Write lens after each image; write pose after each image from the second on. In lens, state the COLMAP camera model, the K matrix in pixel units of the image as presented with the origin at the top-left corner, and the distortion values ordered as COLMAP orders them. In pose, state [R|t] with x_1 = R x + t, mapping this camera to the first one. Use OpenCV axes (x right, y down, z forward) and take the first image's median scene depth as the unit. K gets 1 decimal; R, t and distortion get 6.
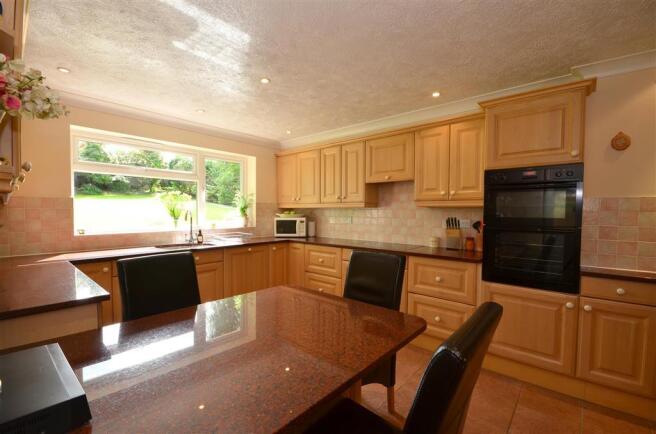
lens RADIAL K [[281.5, 0, 324.9], [0, 281.5, 220.2], [0, 0, 1]] dist [0.001603, -0.012156]
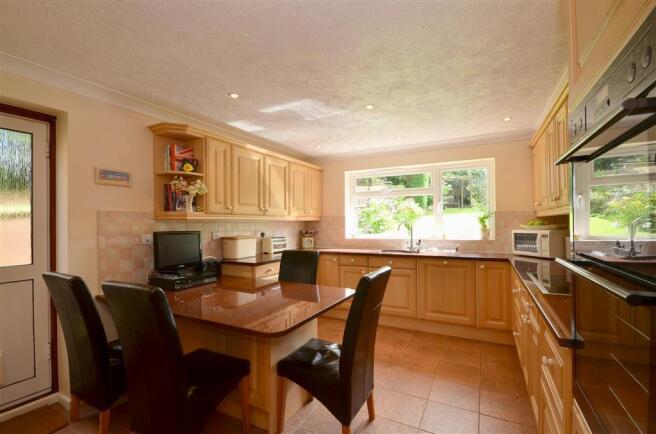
lens RADIAL K [[281.5, 0, 324.9], [0, 281.5, 220.2], [0, 0, 1]] dist [0.001603, -0.012156]
pose [[0.251681, -0.016858, -0.967663, 0.449356], [-0.017358, 0.999609, -0.021929, -0.008791], [0.967655, 0.022316, 0.251290, 0.305211]]
